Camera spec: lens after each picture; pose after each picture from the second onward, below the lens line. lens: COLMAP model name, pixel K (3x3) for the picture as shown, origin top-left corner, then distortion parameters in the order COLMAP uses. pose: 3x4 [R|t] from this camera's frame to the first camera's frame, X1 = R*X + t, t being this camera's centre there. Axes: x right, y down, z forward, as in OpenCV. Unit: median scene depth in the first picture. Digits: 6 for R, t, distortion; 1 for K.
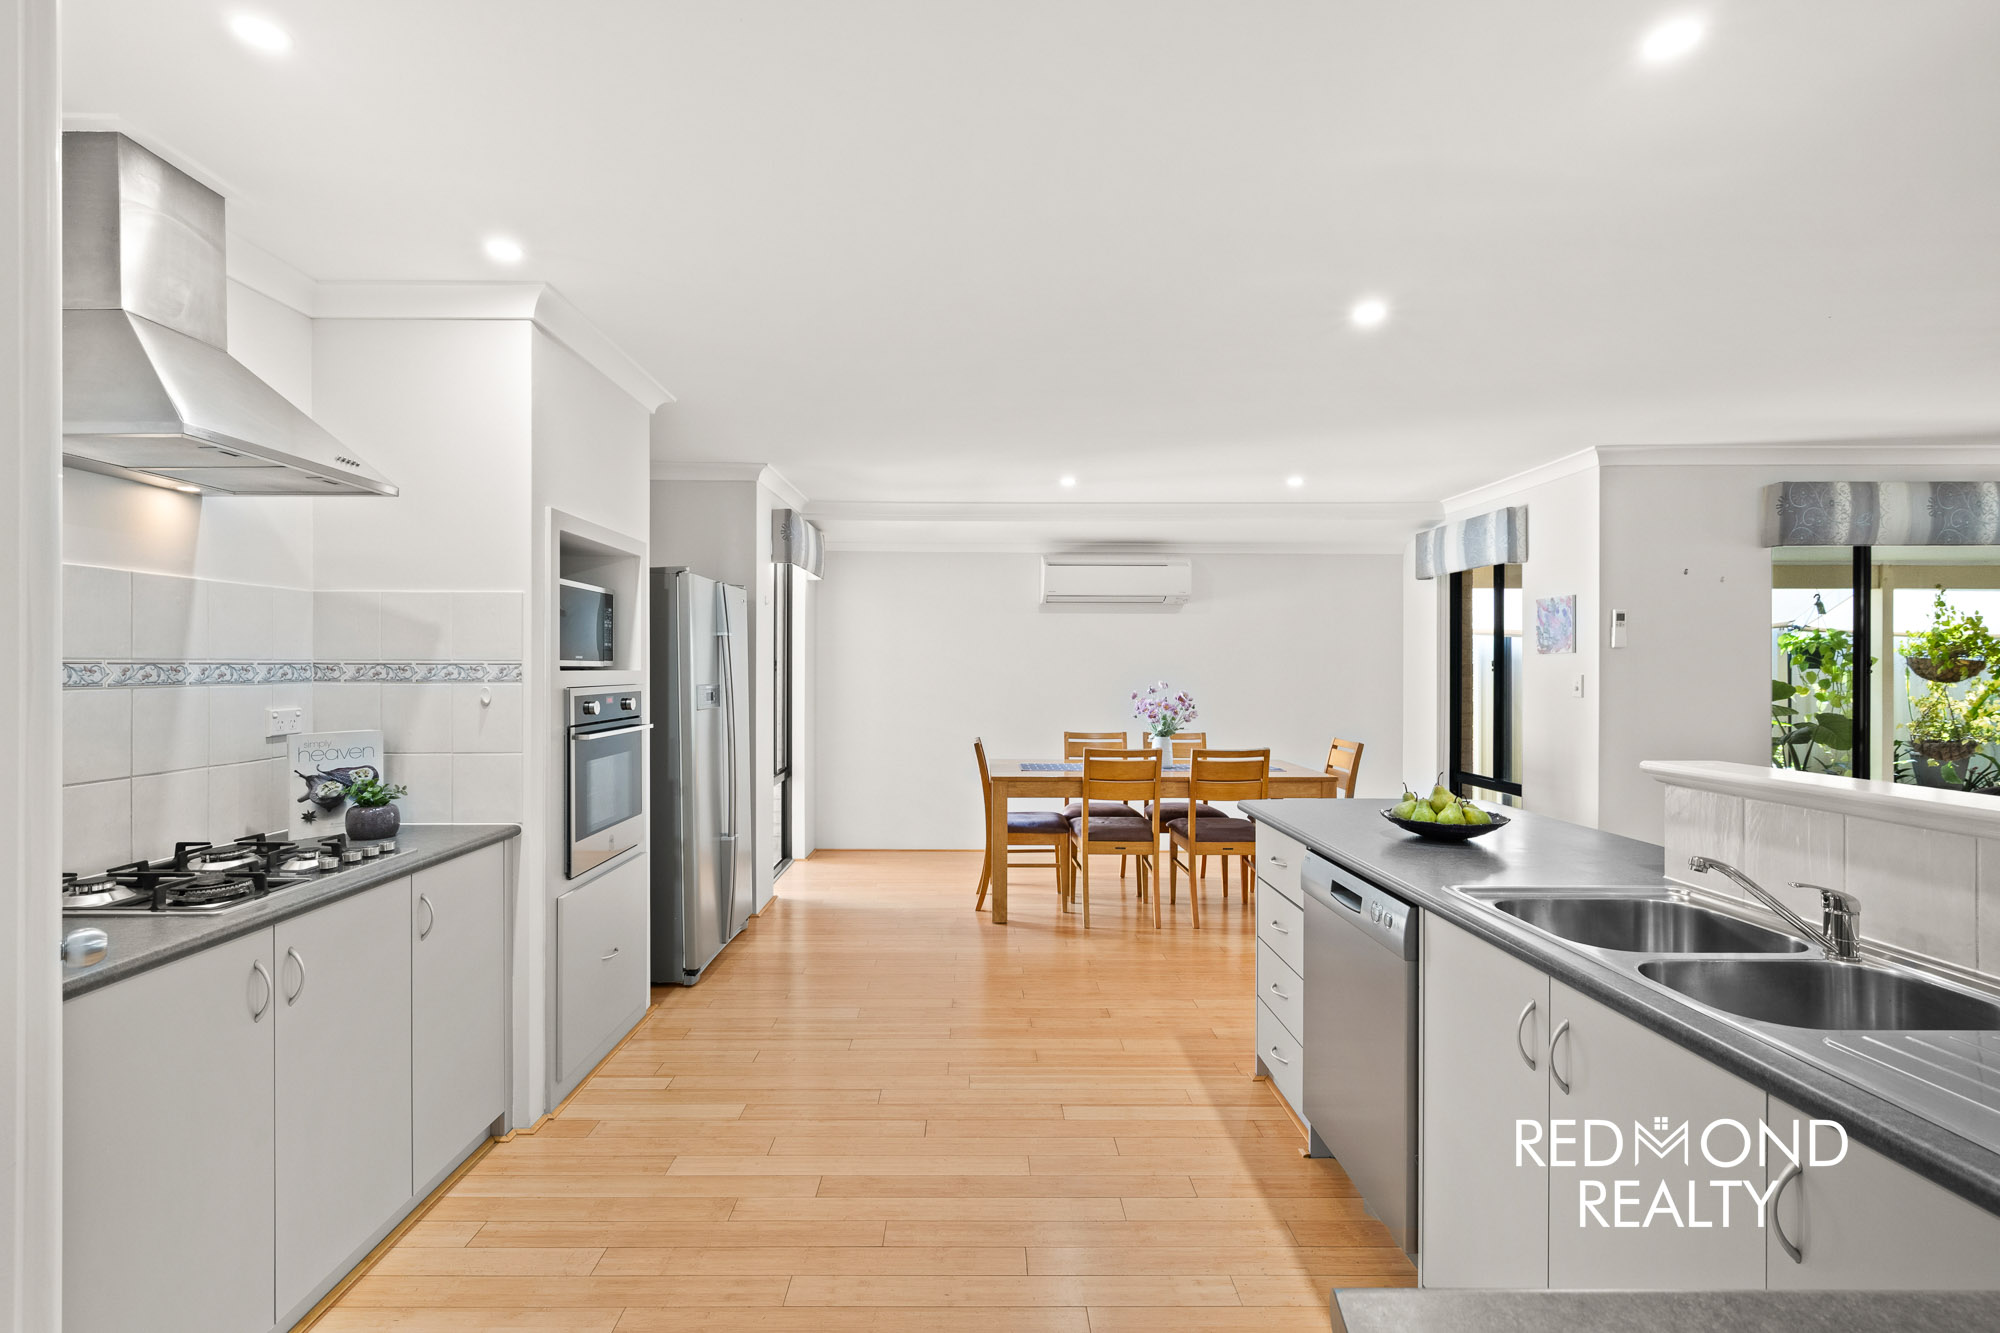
lens RADIAL K [[901.2, 0, 974.7], [0, 901.2, 666.9], [0, 0, 1]] dist [-0.000060, 0.000227]
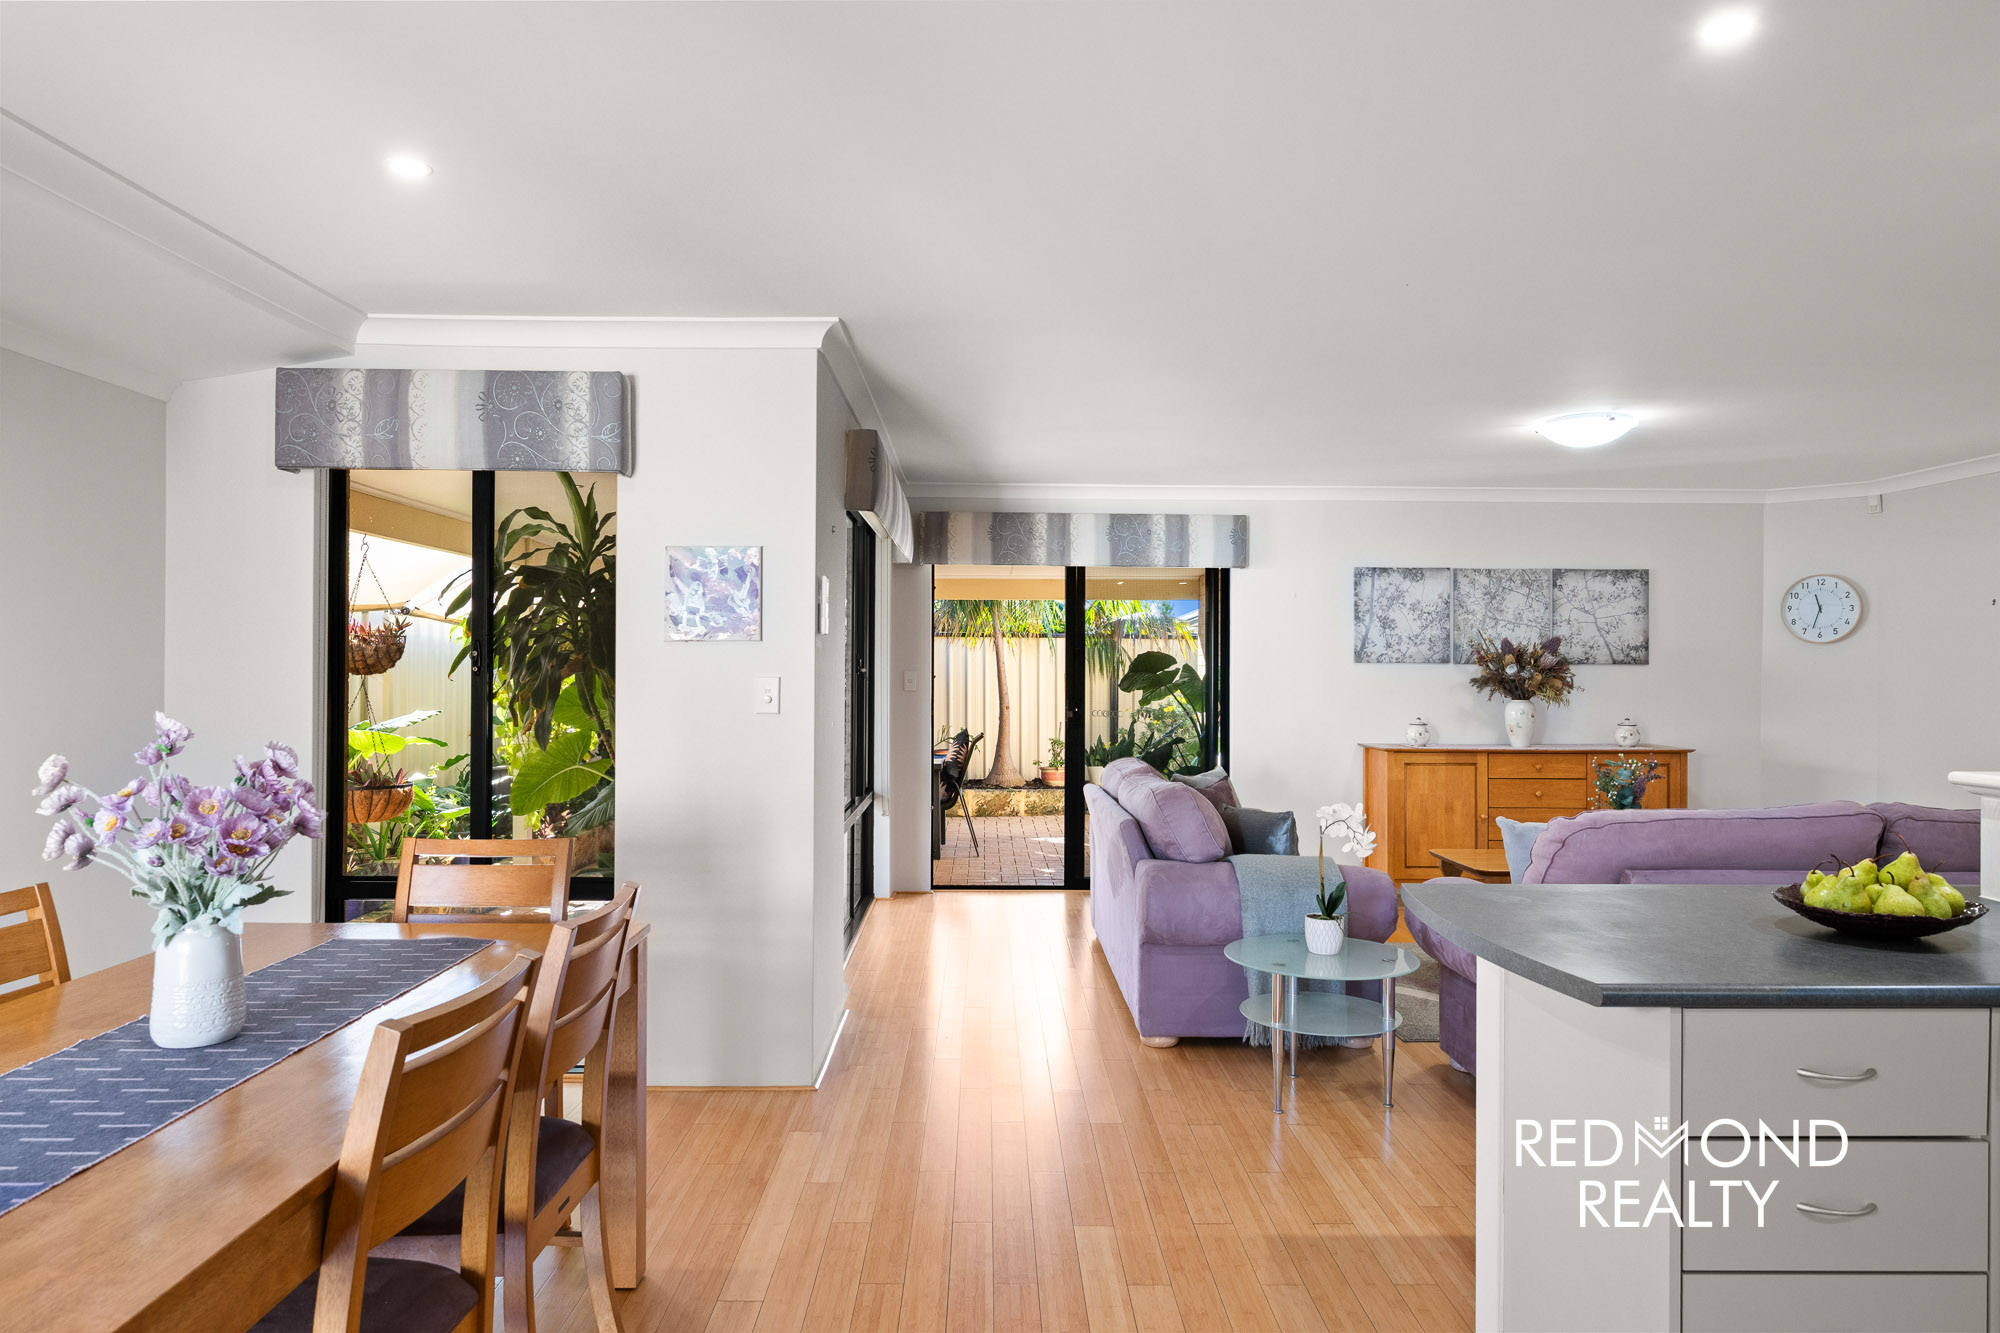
lens RADIAL K [[1255.7, 0, 1003.4], [0, 1255.7, 669.1], [0, 0, 1]] dist [-0.002057, 0.000784]
pose [[-0.011374, -0.001812, 0.999934, -0.198227], [-0.005937, 0.999981, 0.001744, 0.001563], [-0.999918, -0.005917, -0.011384, 0.891376]]
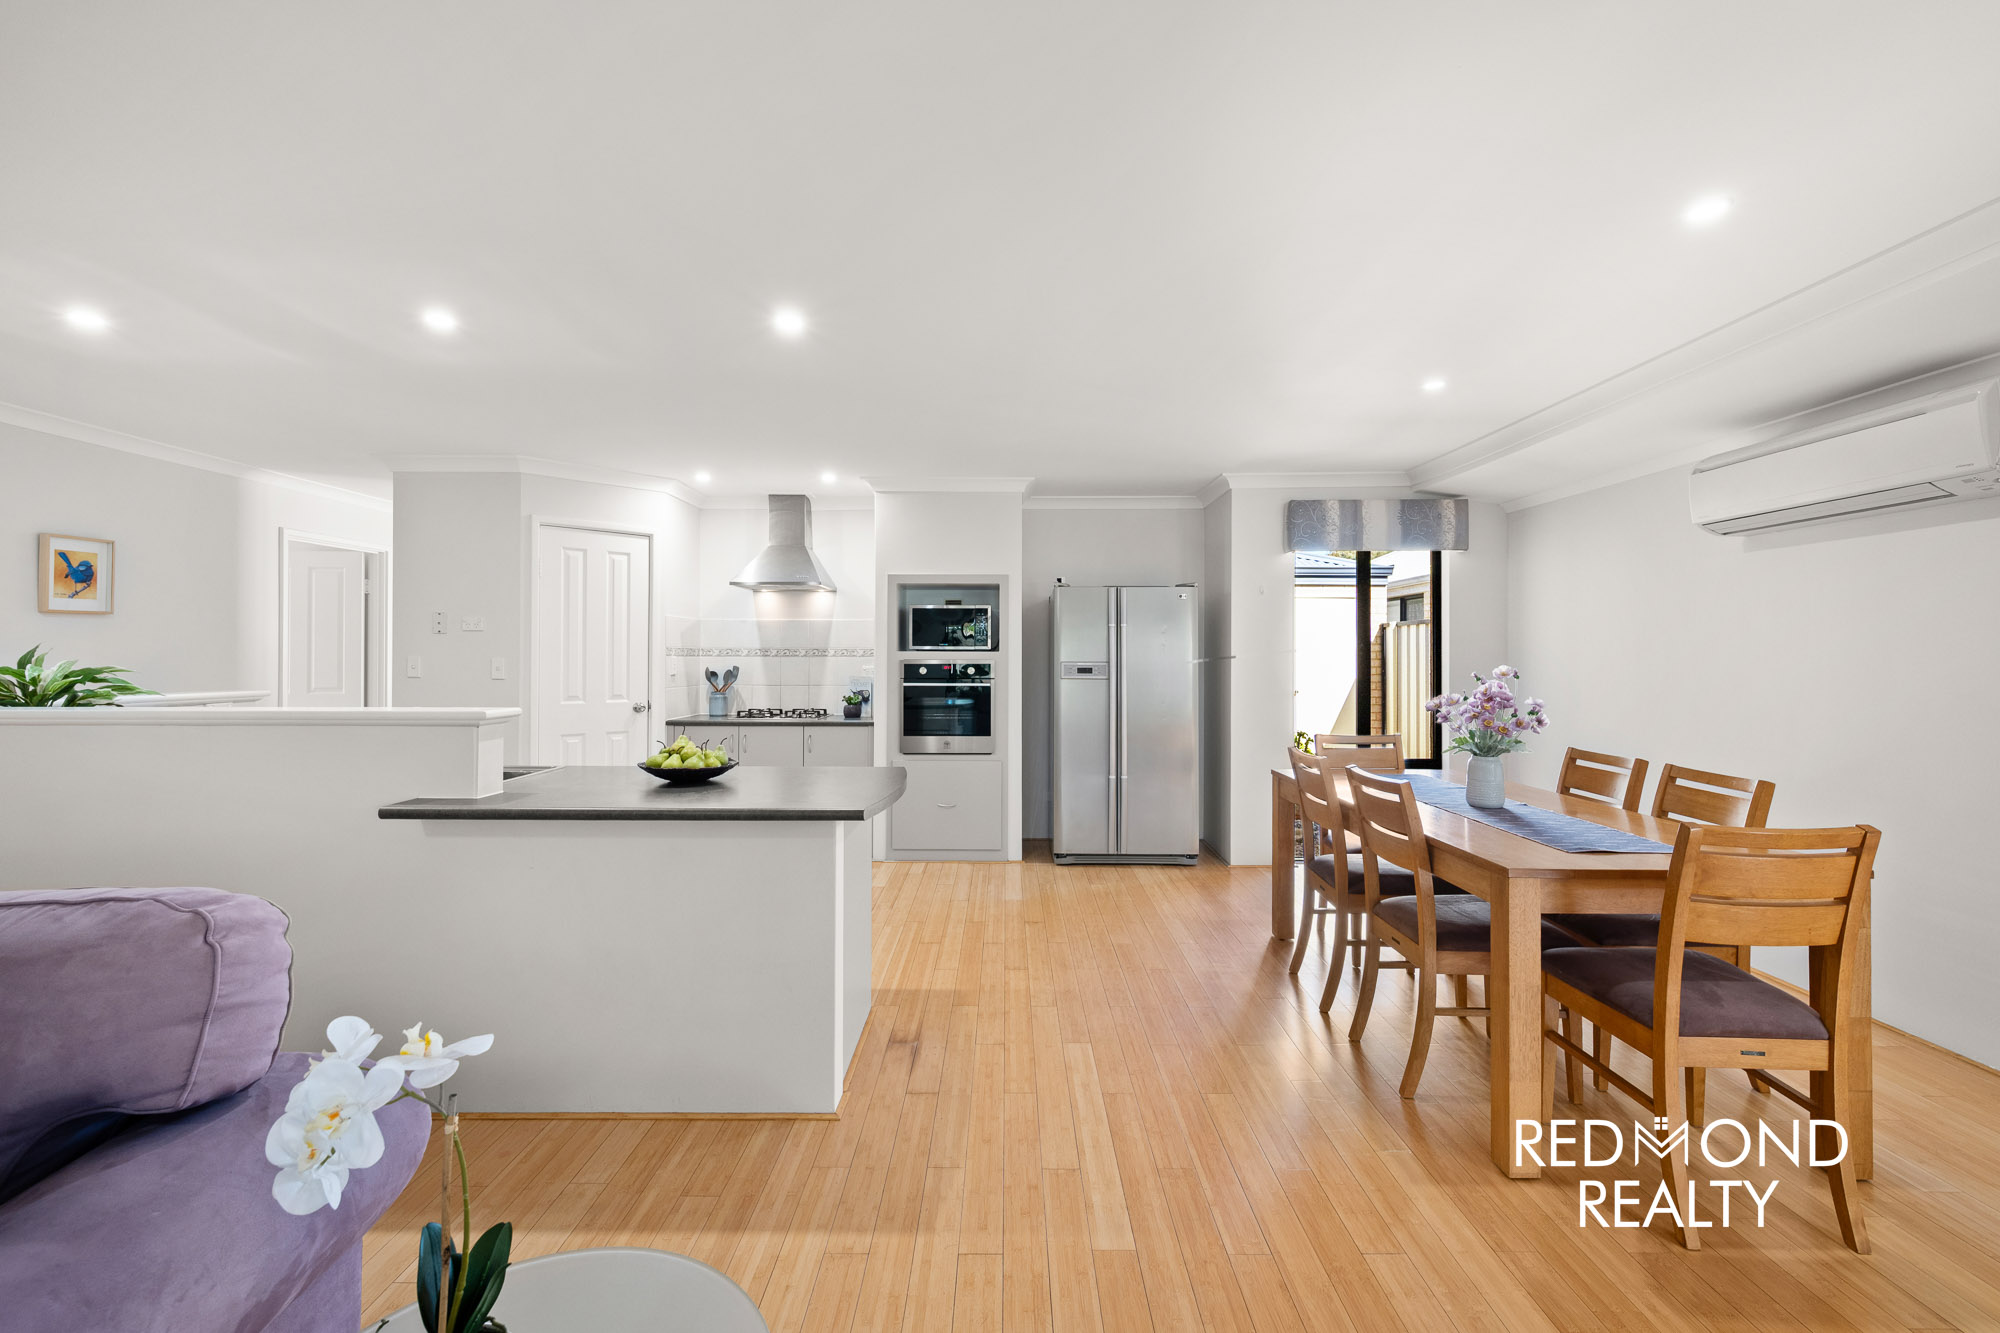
lens RADIAL K [[822.8, 0, 1001.4], [0, 822.8, 647.4], [0, 0, 1]] dist [0.000138, 0.000107]
pose [[-0.006930, -0.014399, -0.999872, 0.890122], [-0.001394, 0.999895, -0.014389, 0.013642], [0.999975, 0.001294, -0.006949, 0.779810]]
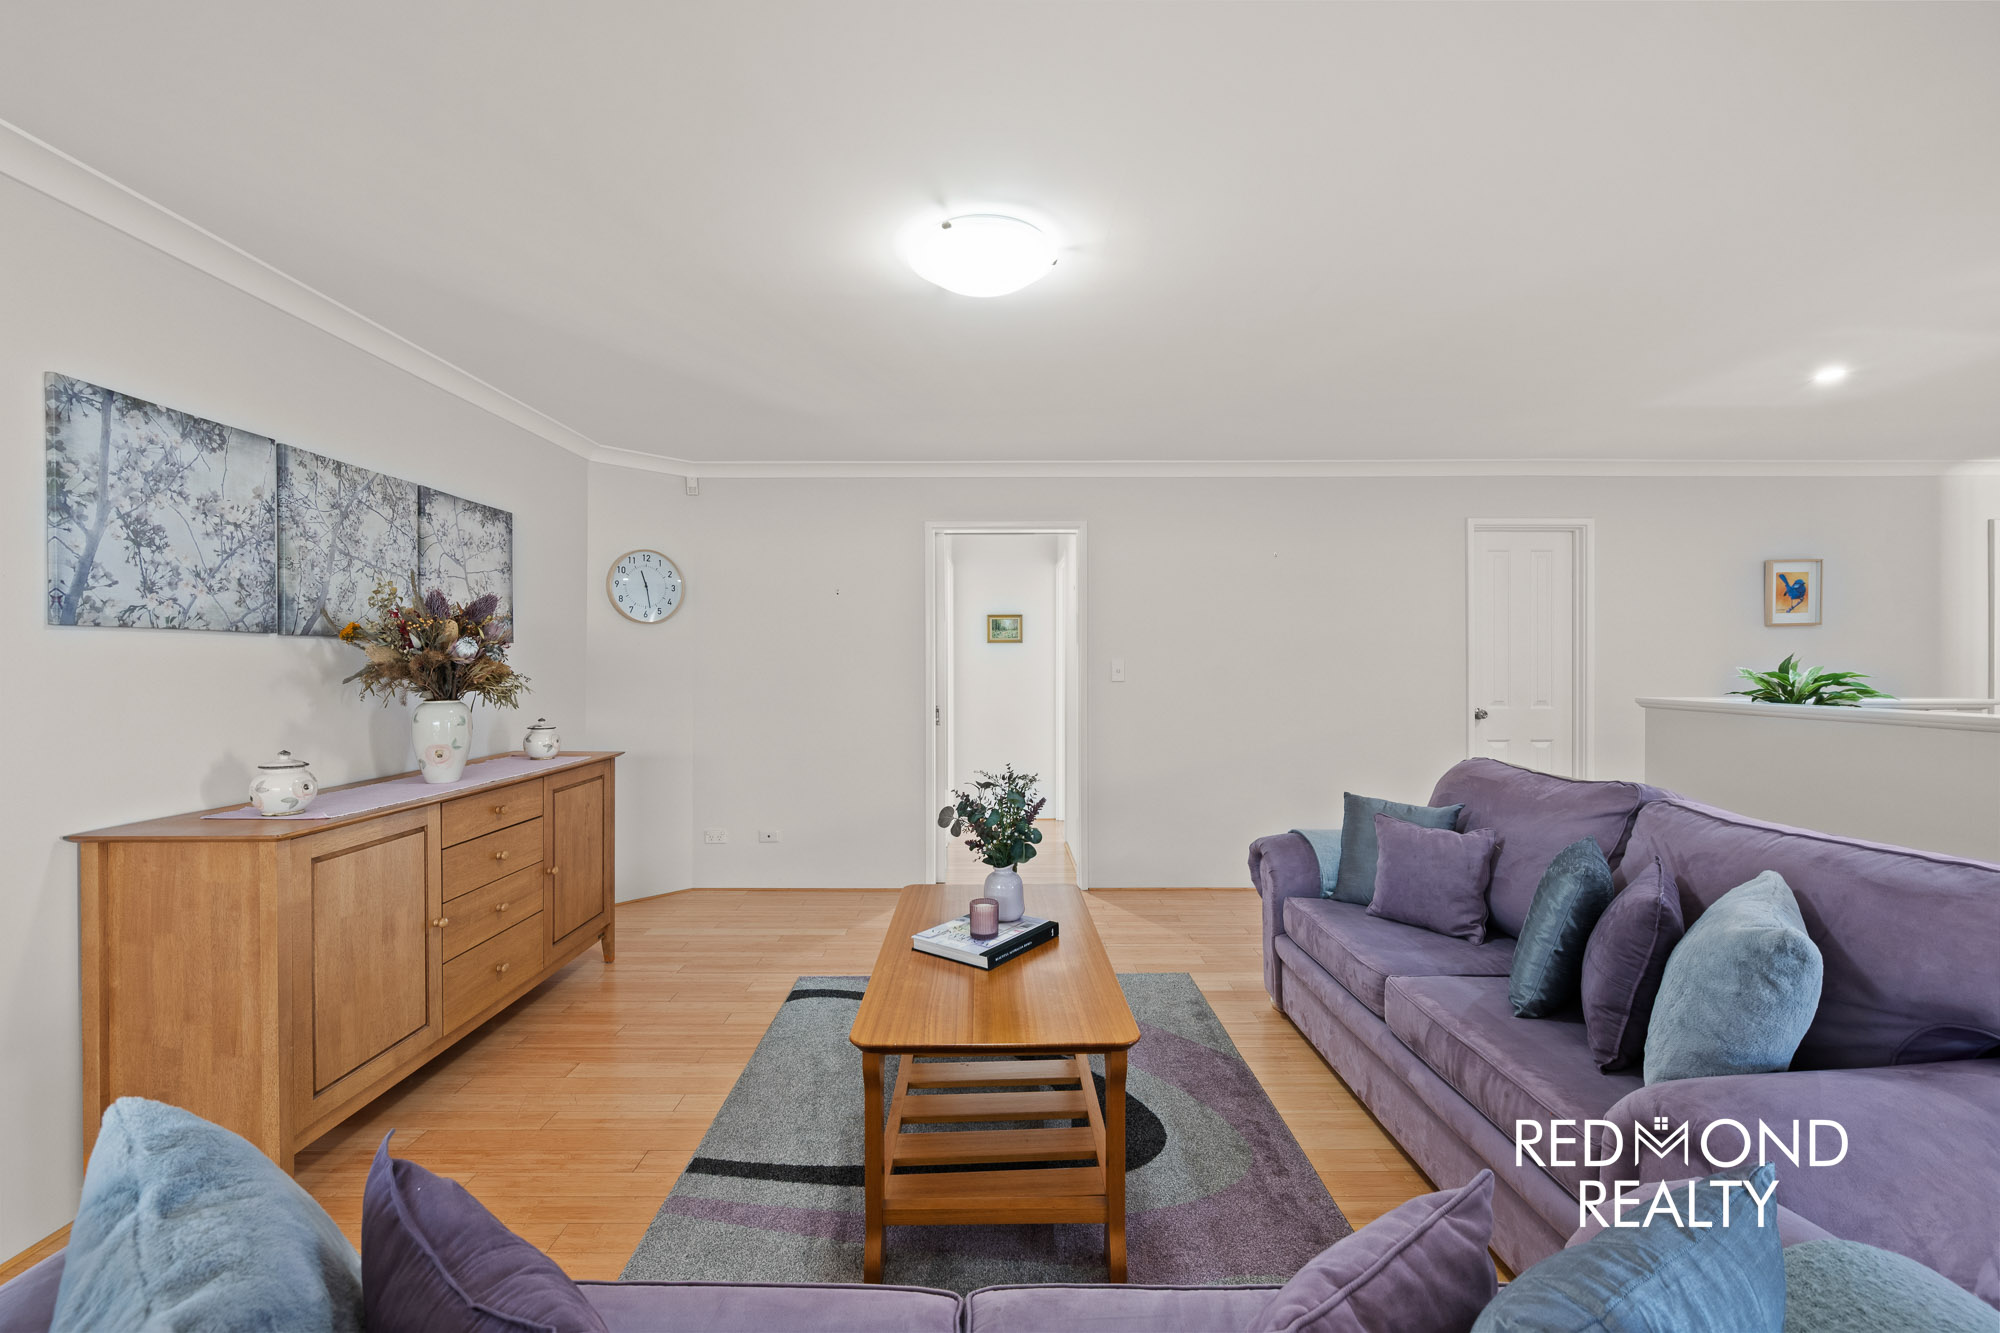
lens RADIAL K [[826.9, 0, 994.5], [0, 826.9, 665.2], [0, 0, 1]] dist [-0.001449, -0.000012]
pose [[-0.999990, -0.000581, 0.004375, 1.010397], [-0.000562, 0.999991, 0.004273, 0.011533], [-0.004378, 0.004270, -0.999981, 0.817582]]
